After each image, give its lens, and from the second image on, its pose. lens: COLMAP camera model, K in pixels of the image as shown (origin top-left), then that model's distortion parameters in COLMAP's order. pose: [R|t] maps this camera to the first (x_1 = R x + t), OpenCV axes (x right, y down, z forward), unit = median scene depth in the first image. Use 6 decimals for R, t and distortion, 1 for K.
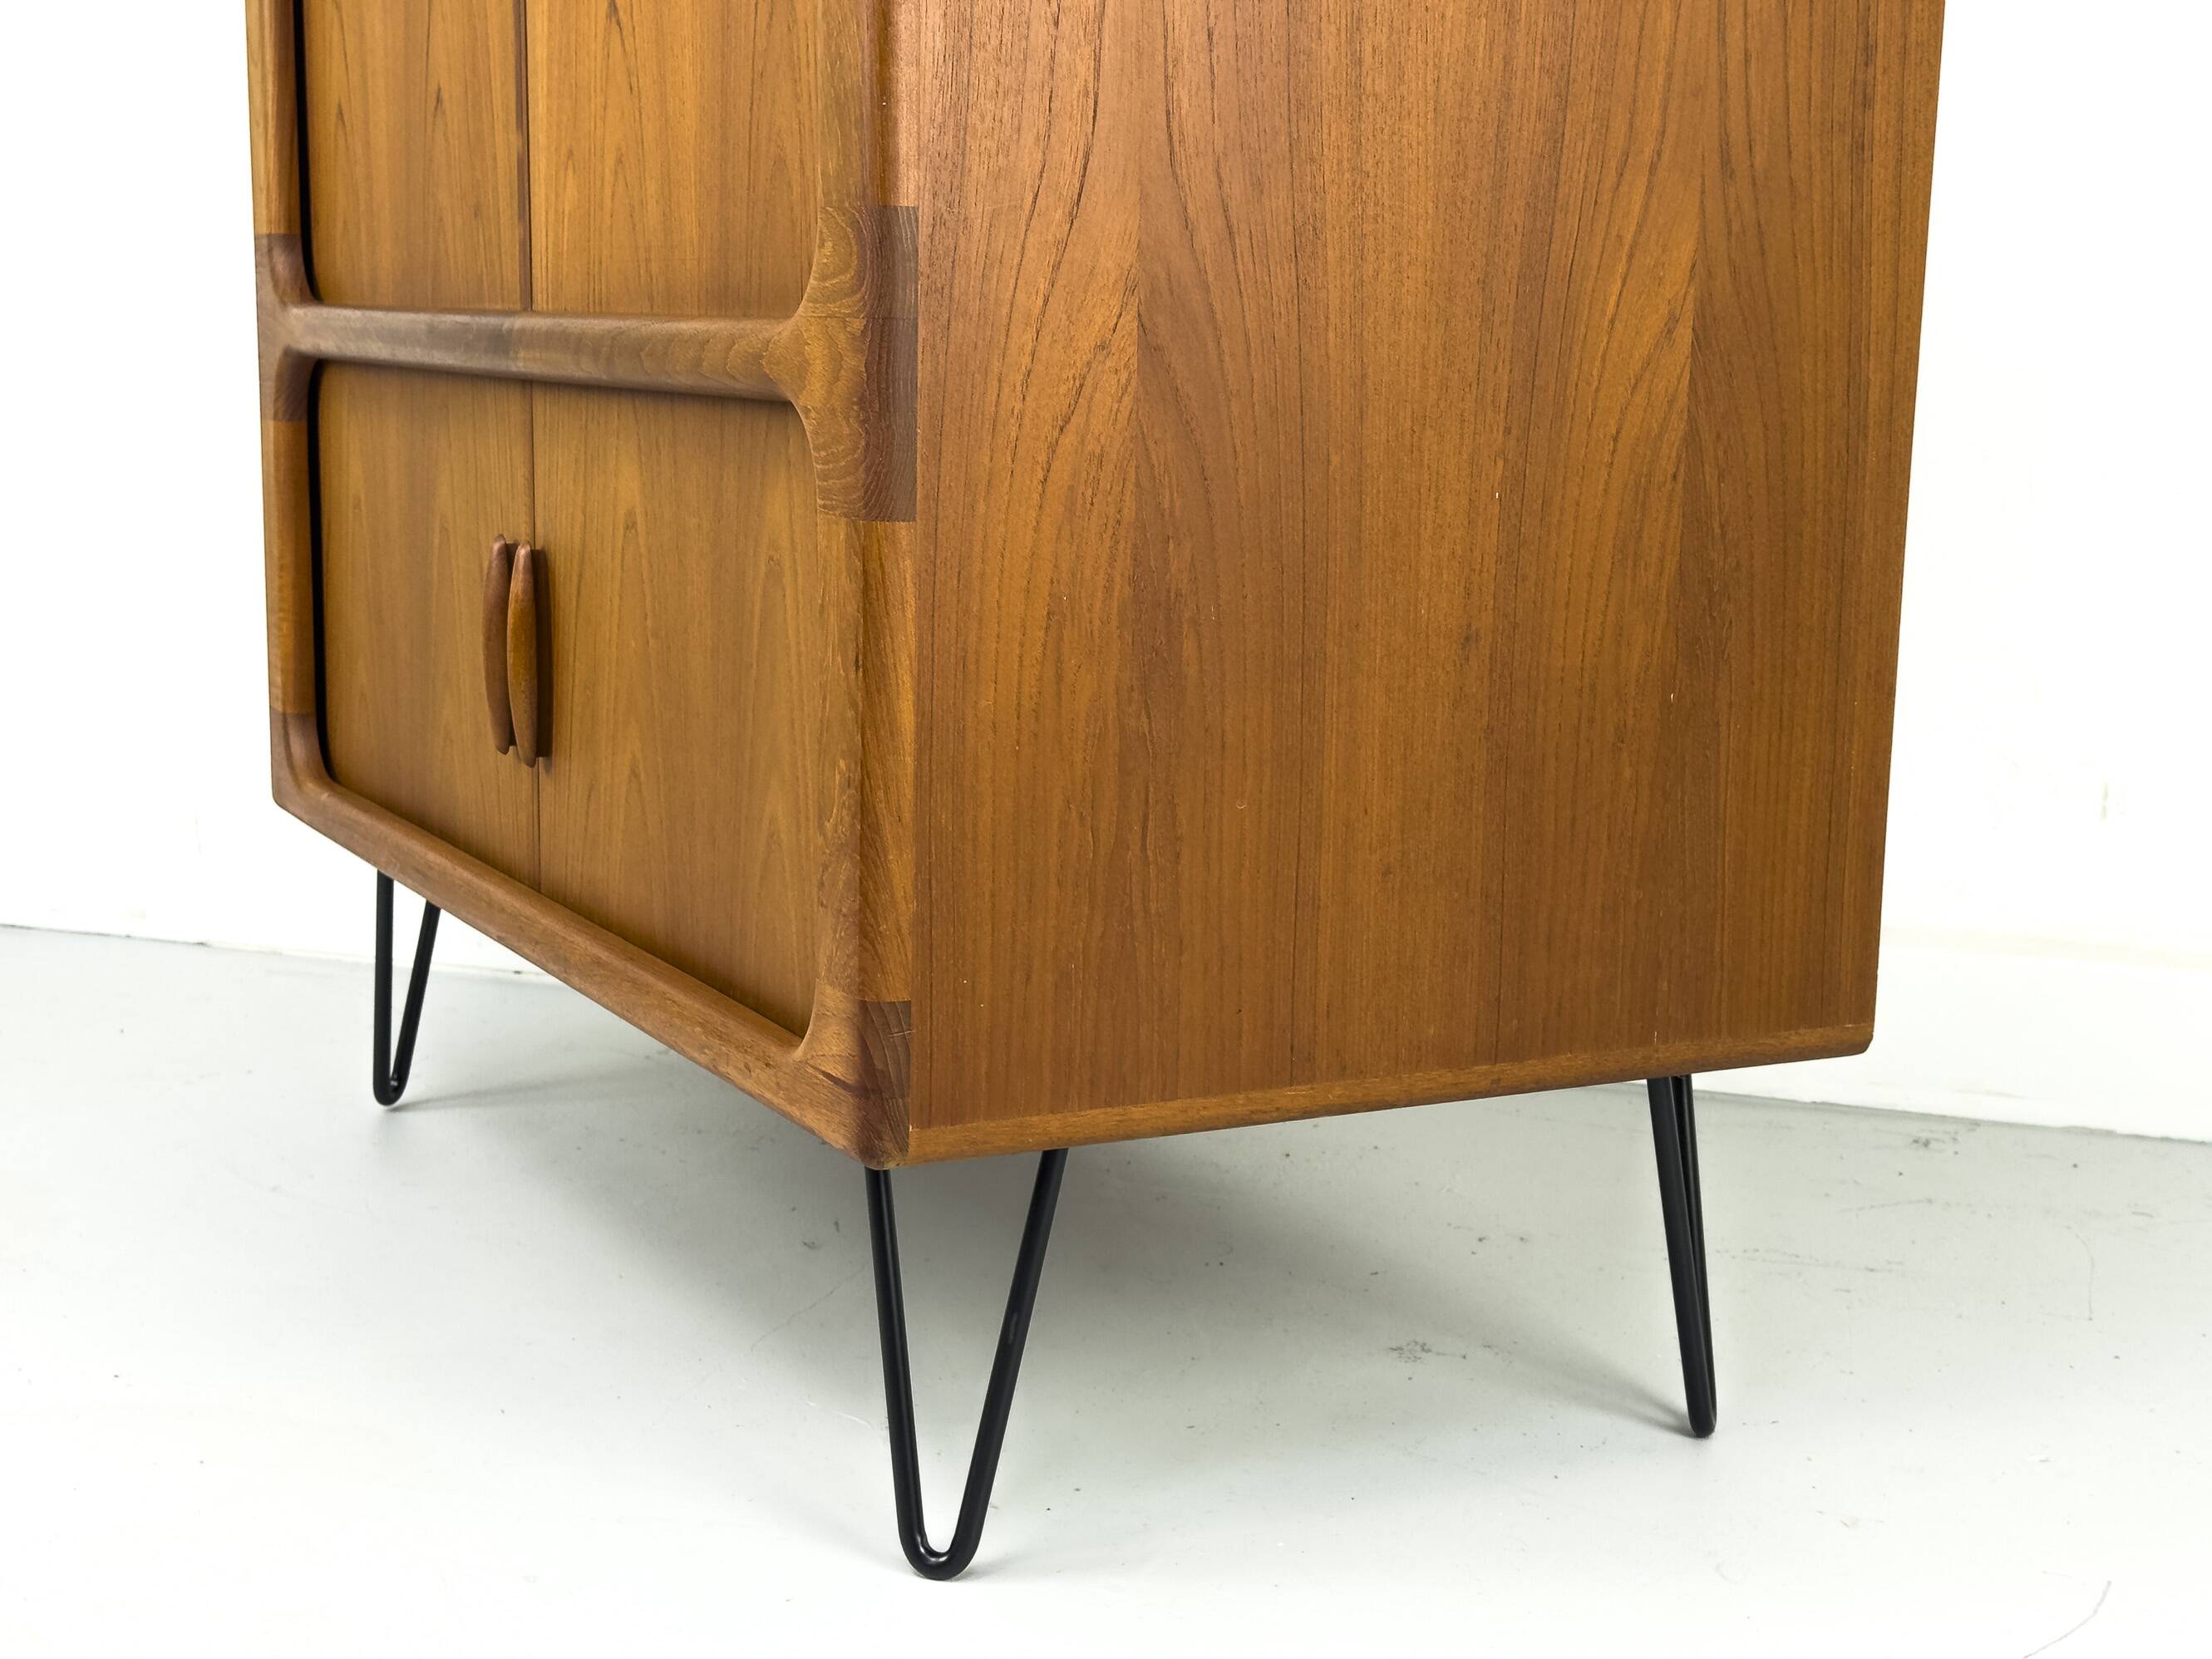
lens RADIAL K [[3073.5, 0, 1095.0], [0, 3073.5, 822.4], [0, 0, 1]] dist [0.131356, 0.000000]
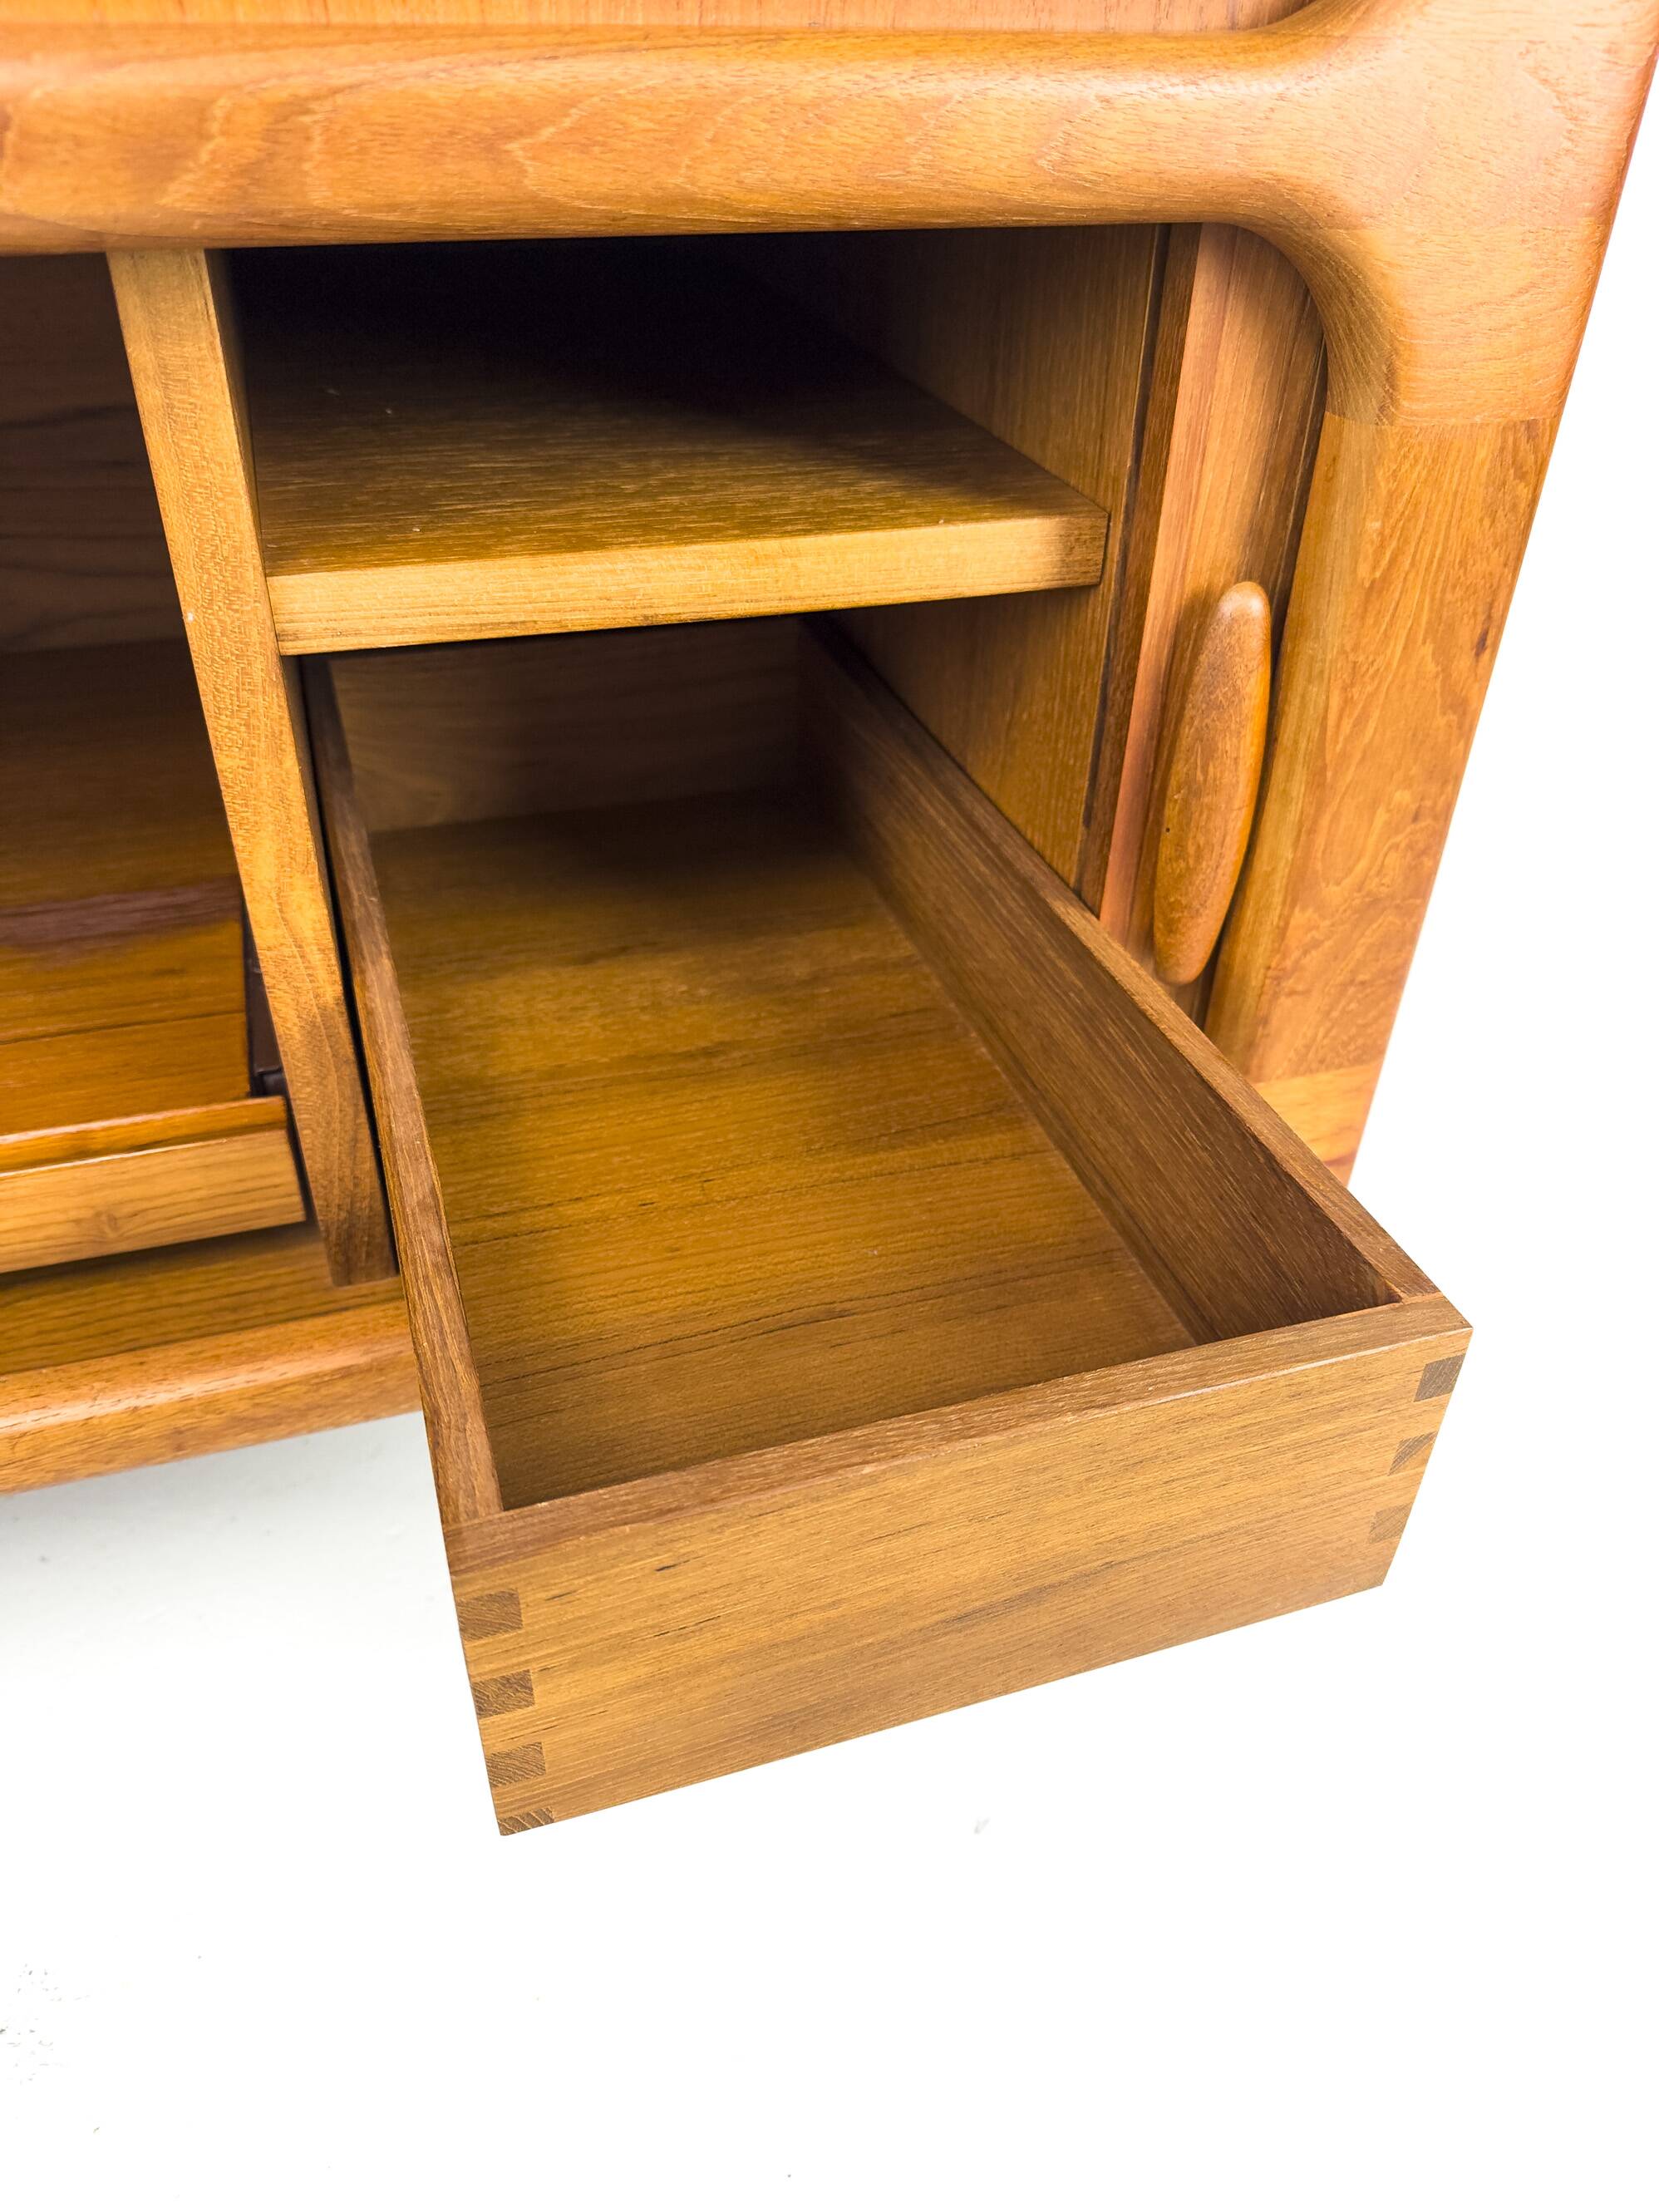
lens RADIAL K [[1582.9, 0, 802.5], [0, 1582.9, 1085.8], [0, 0, 1]] dist [-0.002644, -0.010659]
pose [[0.191388, -0.578075, 0.793222, -0.386031], [0.144441, 0.815950, 0.559788, -0.166484], [-0.970828, 0.007437, 0.239660, 0.945346]]
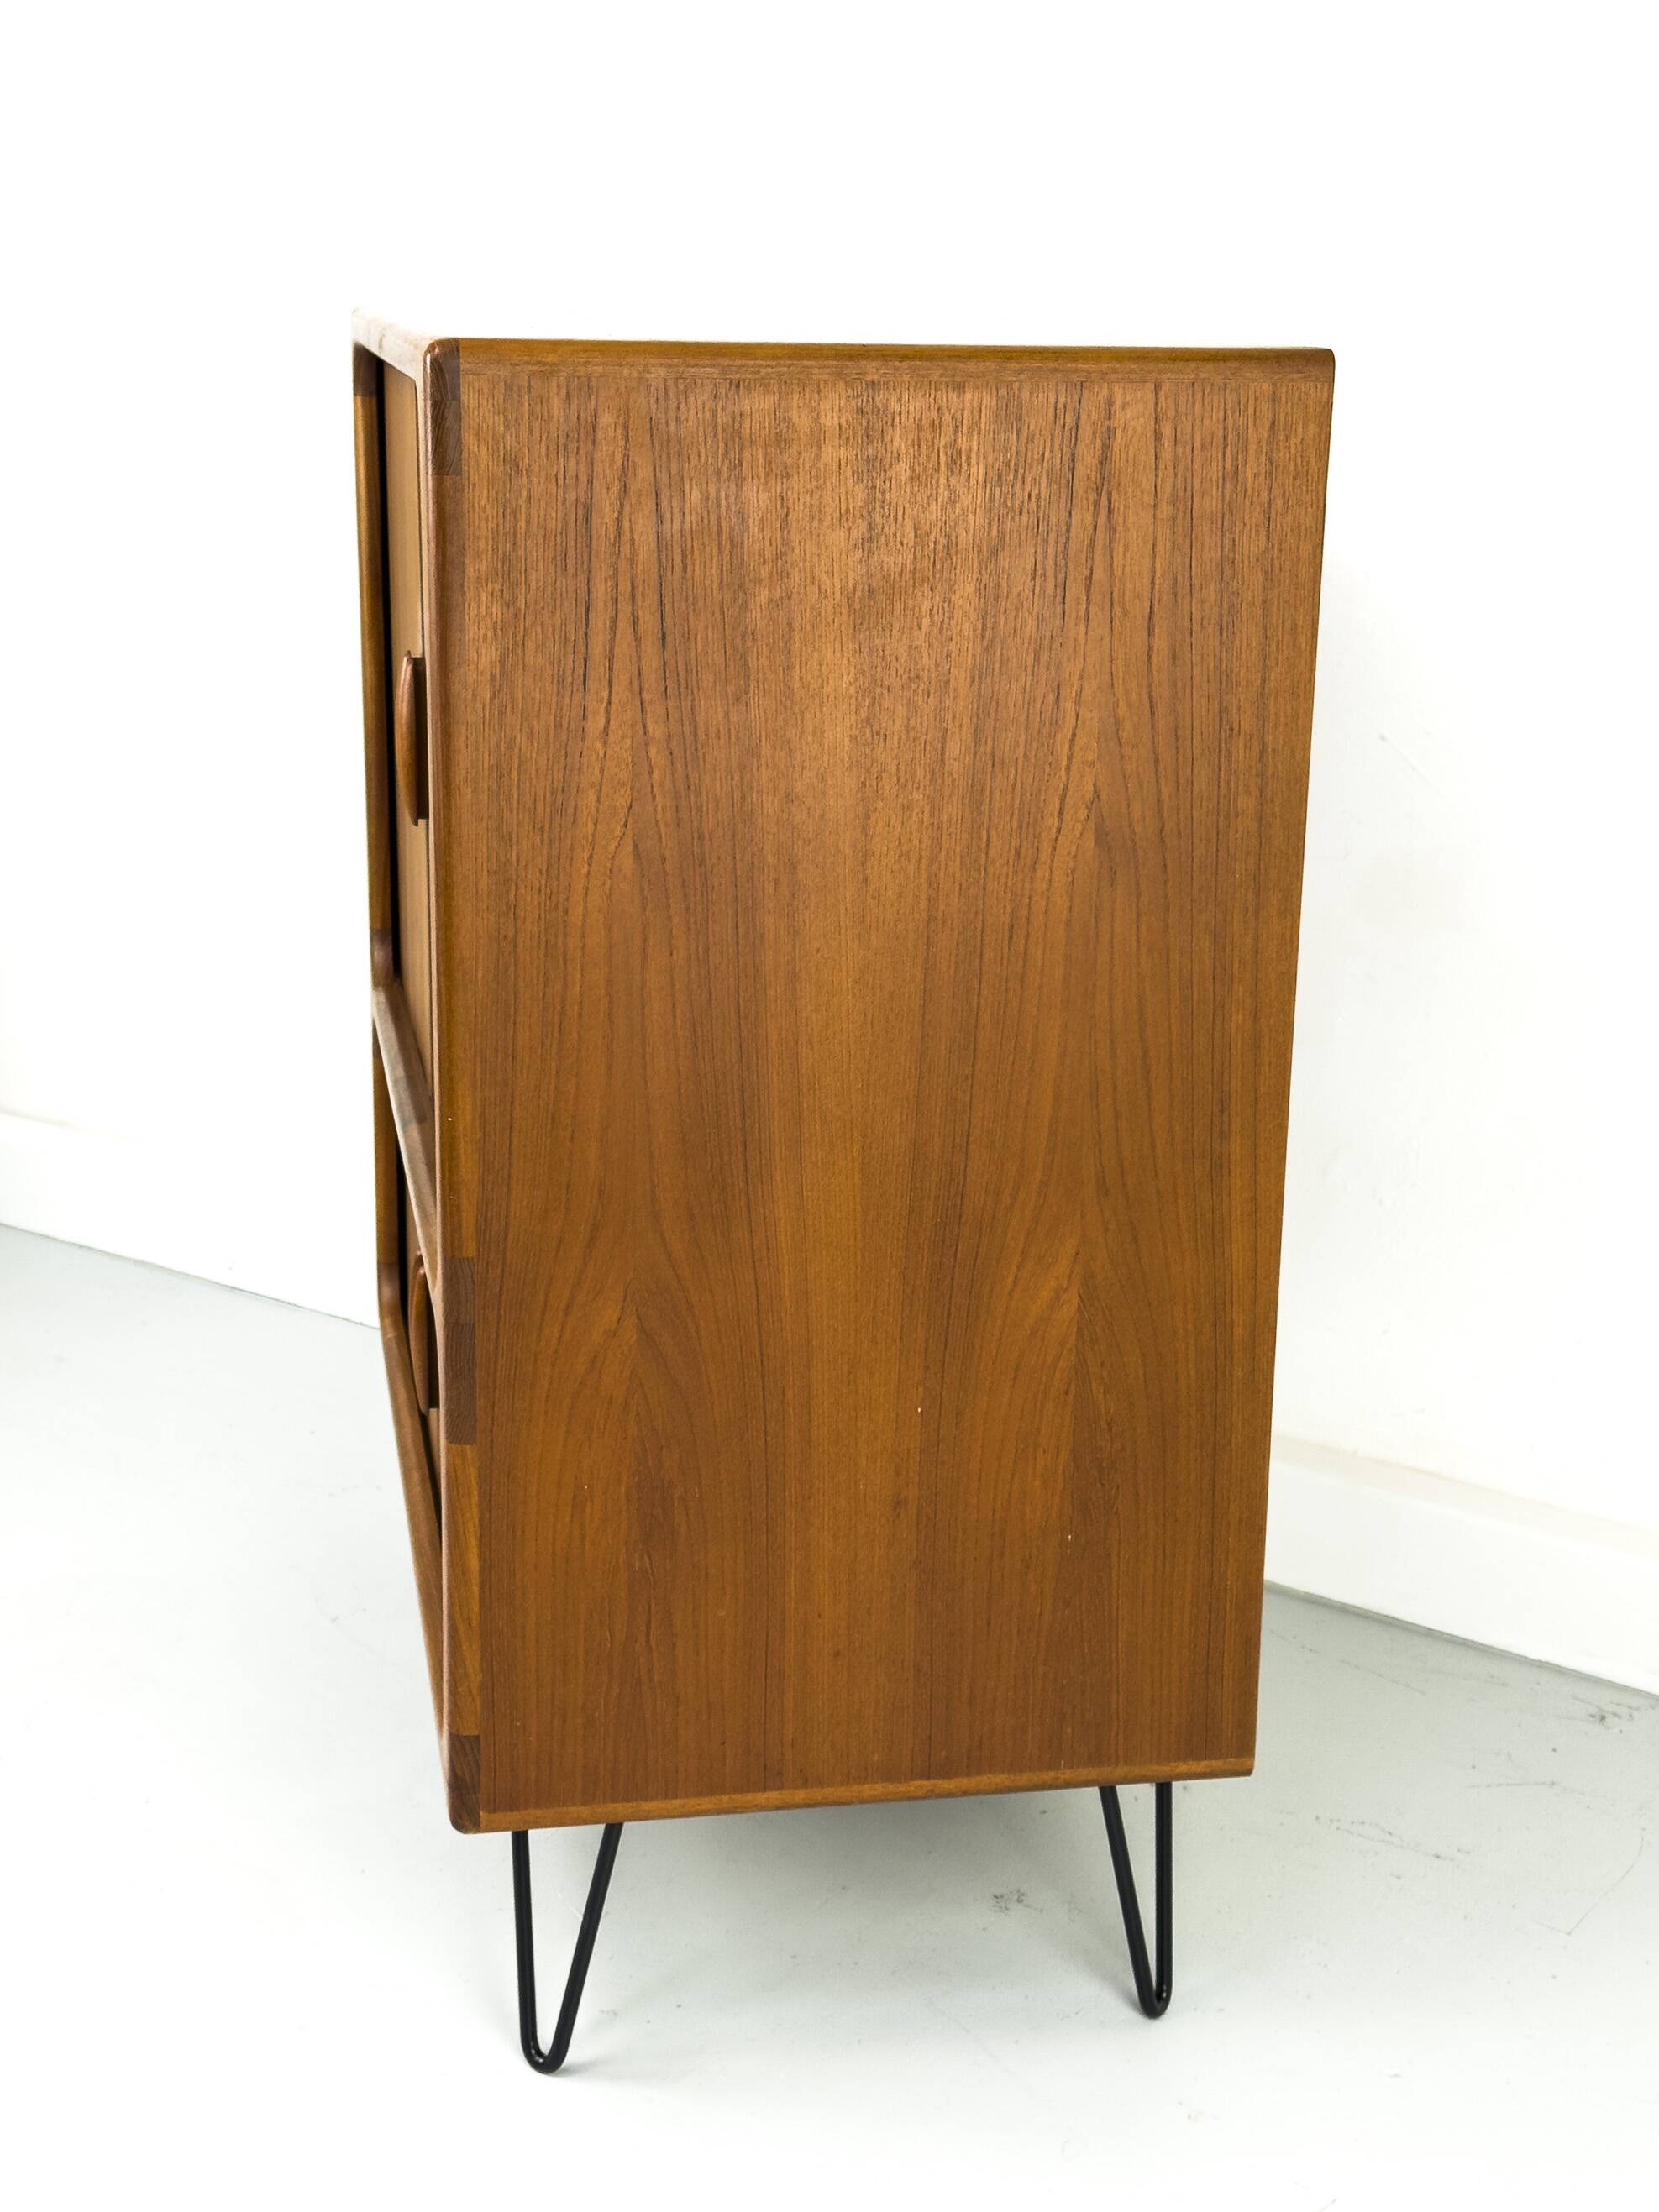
lens RADIAL K [[3074.0, 0, 832.8], [0, 3074.0, 1093.1], [0, 0, 1]] dist [0.131356, 0.000000]
pose [[0.955354, 0.072983, -0.286308, 0.480769], [-0.045575, 0.993816, 0.101260, -0.387282], [0.291928, -0.083691, 0.952772, -0.365614]]
